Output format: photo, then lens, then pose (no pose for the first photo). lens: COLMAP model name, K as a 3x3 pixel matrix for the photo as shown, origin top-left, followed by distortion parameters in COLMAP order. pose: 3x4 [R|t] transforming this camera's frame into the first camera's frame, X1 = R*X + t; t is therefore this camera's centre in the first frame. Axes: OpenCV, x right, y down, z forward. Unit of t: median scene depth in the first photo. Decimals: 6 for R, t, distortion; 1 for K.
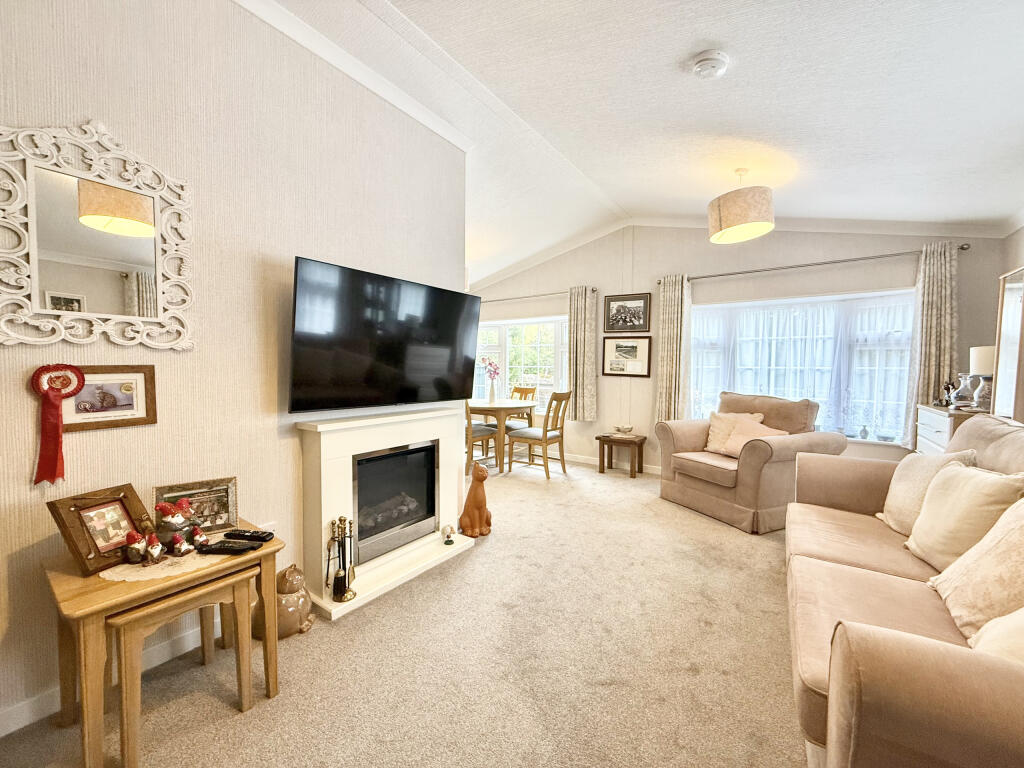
lens RADIAL K [[408.7, 0, 507.7], [0, 408.7, 383.1], [0, 0, 1]] dist [0.000090, -0.000356]
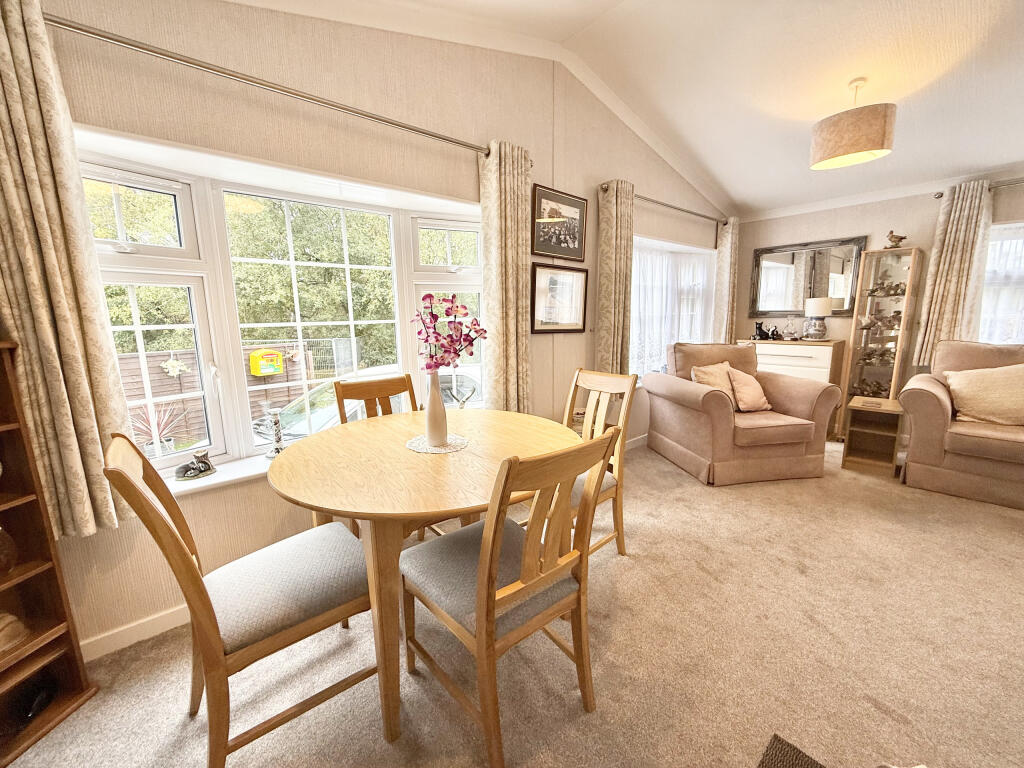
lens RADIAL K [[408.7, 0, 509.5], [0, 408.7, 385.3], [0, 0, 1]] dist [0.000090, -0.000356]
pose [[0.245979, -0.178829, 0.952635, -0.368328], [0.055057, 0.983824, 0.170468, -0.053955], [-0.967710, 0.010518, 0.251846, 1.026739]]
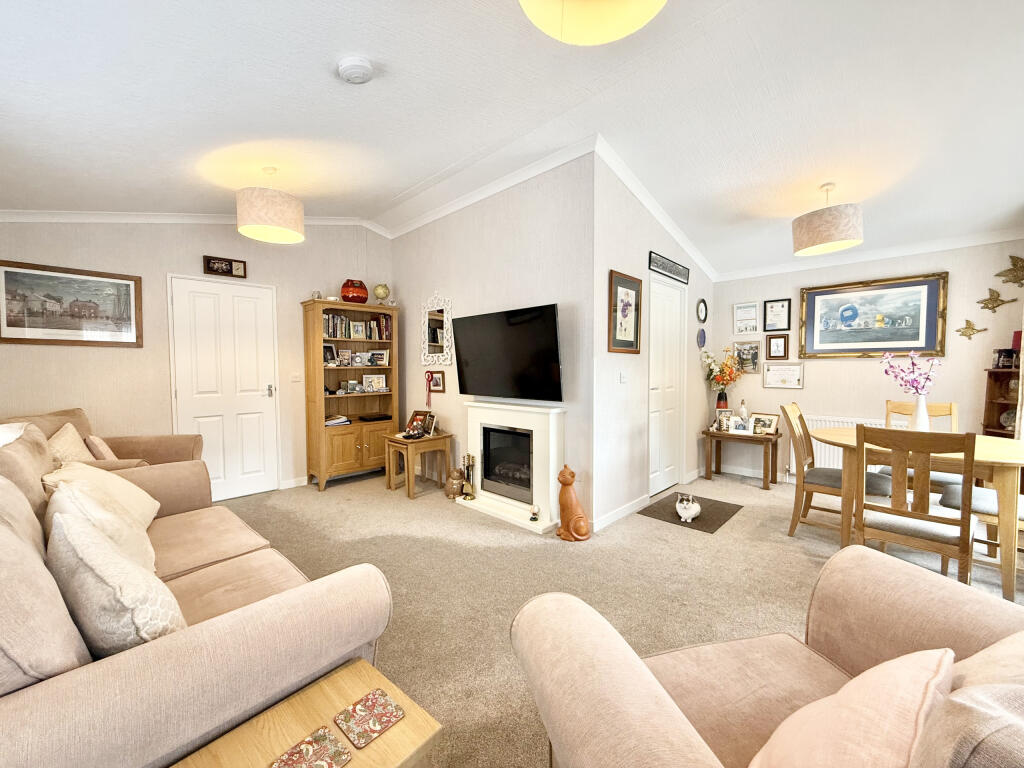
lens RADIAL K [[408.7, 0, 511.3], [0, 408.7, 382.9], [0, 0, 1]] dist [0.000090, -0.000356]
pose [[-0.163685, 0.031824, -0.985999, 0.633918], [-0.031431, 0.998804, 0.037455, -0.029362], [0.986012, 0.037122, -0.162489, 0.688467]]
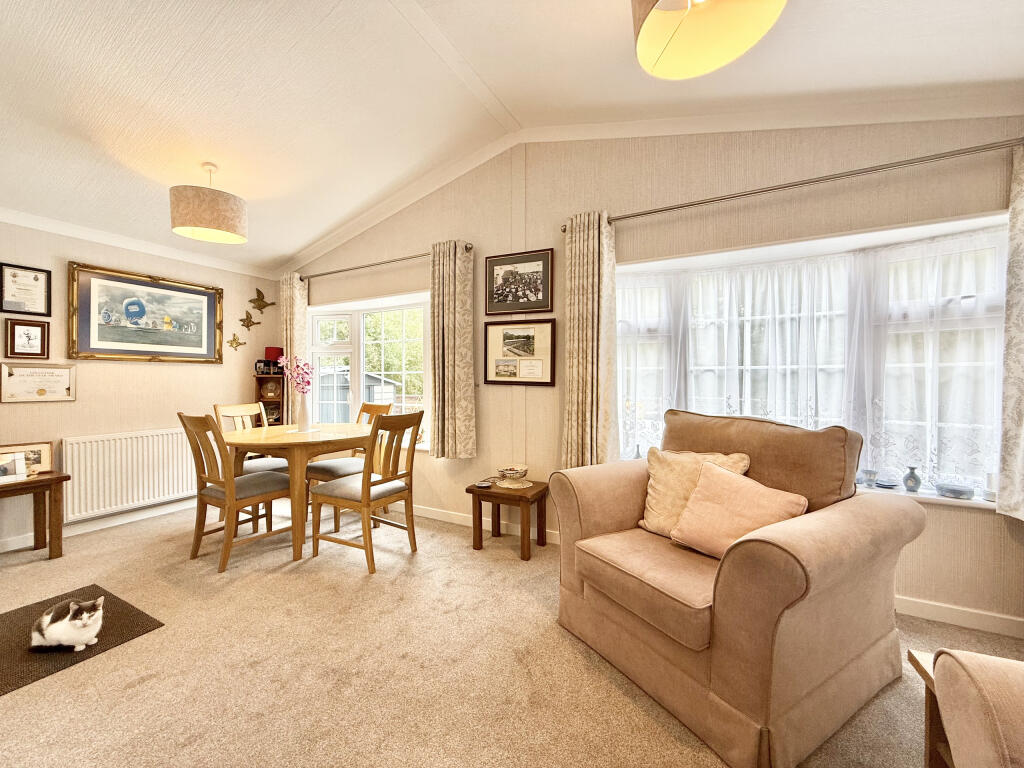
lens RADIAL K [[408.7, 0, 506.7], [0, 408.7, 383.4], [0, 0, 1]] dist [0.000090, -0.000356]
pose [[0.992800, -0.009367, 0.119416, 0.220295], [0.012855, 0.999512, -0.028472, -0.001857], [-0.119091, 0.029802, 0.992436, 0.434142]]
